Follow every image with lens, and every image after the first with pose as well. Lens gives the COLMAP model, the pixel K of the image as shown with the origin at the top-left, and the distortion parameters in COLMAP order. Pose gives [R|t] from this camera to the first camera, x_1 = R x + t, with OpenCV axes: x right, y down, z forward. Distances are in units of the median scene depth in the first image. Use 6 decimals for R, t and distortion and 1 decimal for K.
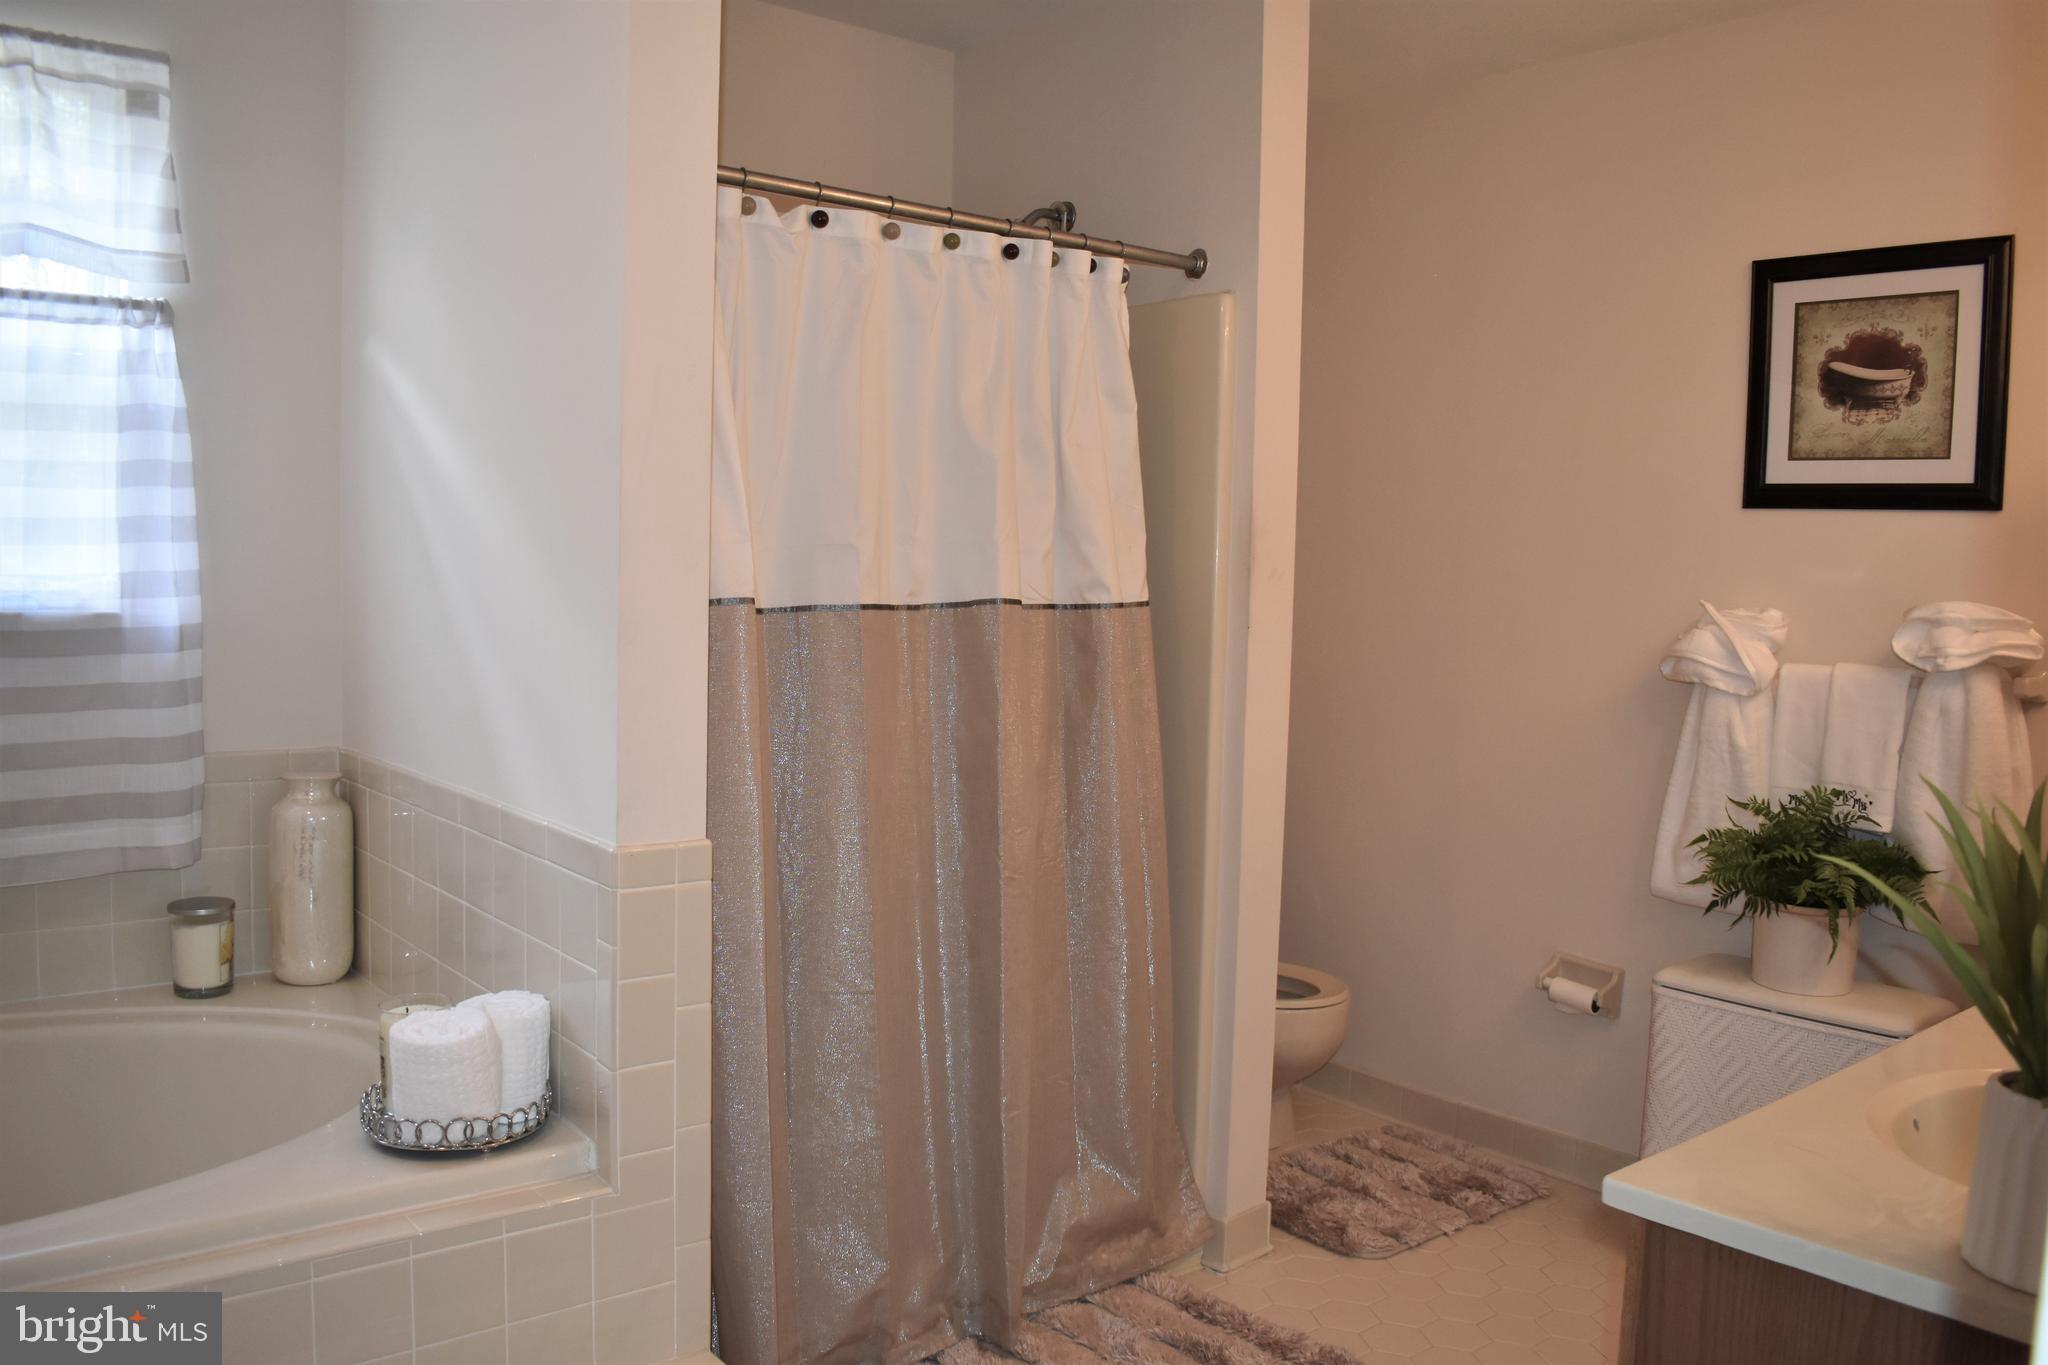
lens RADIAL K [[1600.9, 0, 1024.0], [0, 1600.9, 689.6], [0, 0, 1]] dist [-0.099855, 0.021868]
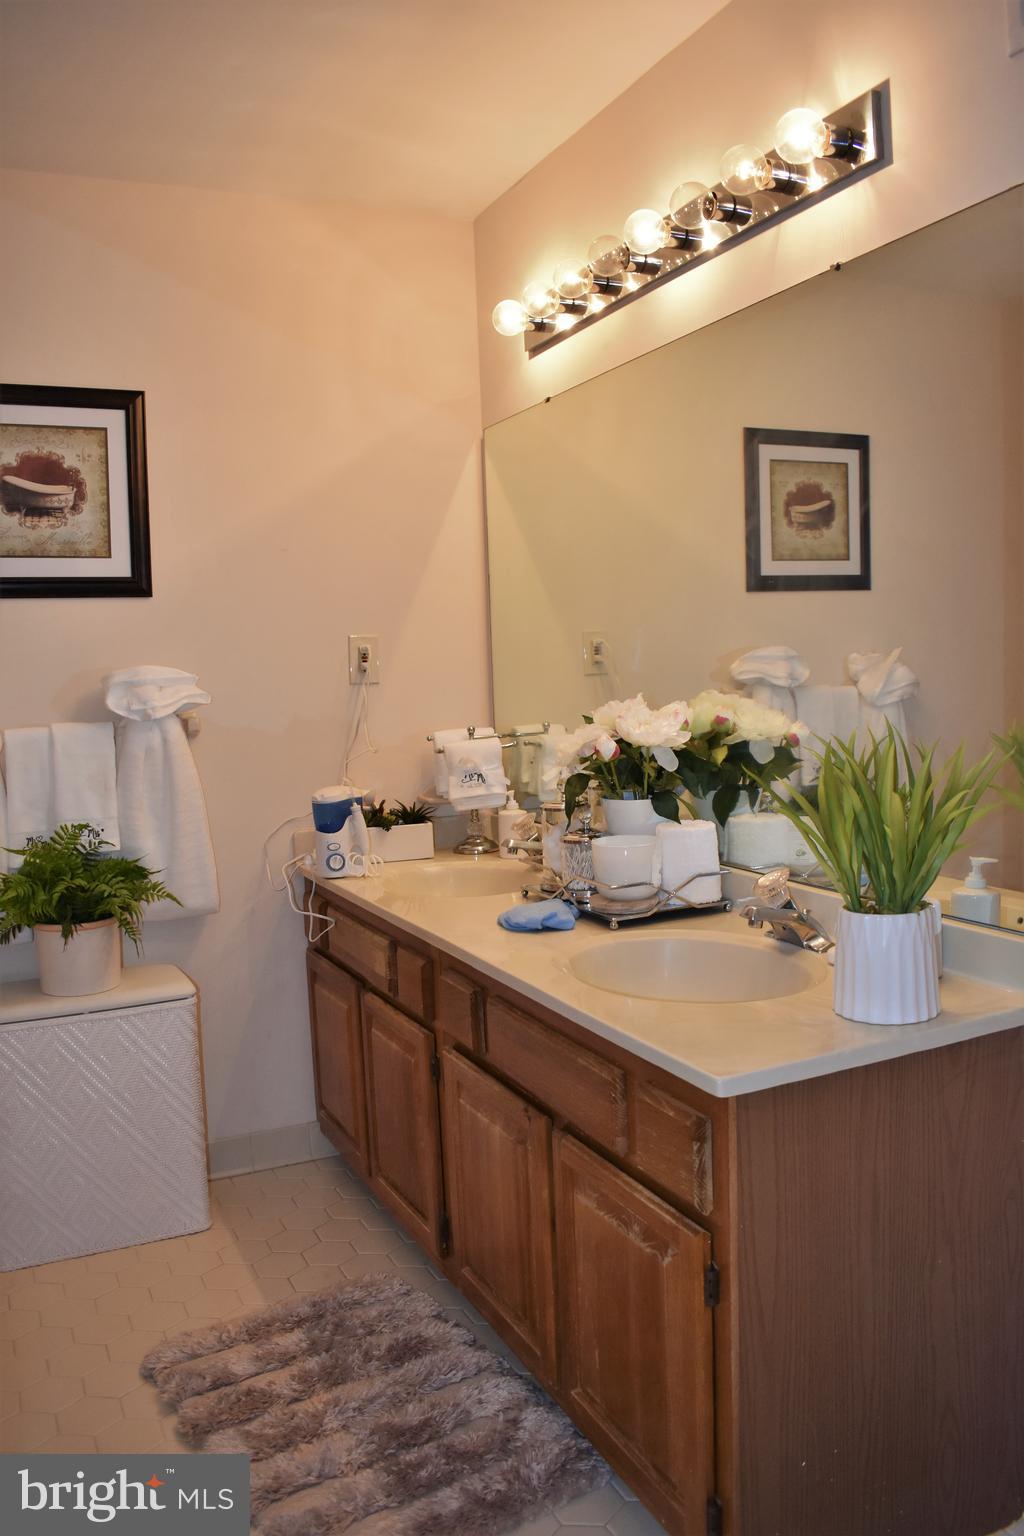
lens RADIAL K [[1268.8, 0, 513.1], [0, 1268.8, 757.6], [0, 0, 1]] dist [-0.056085, -0.003264]
pose [[0.247383, -0.121825, 0.961229, -0.354286], [0.115559, 0.988693, 0.095566, -0.045245], [-0.962002, 0.087437, 0.258664, 0.412691]]
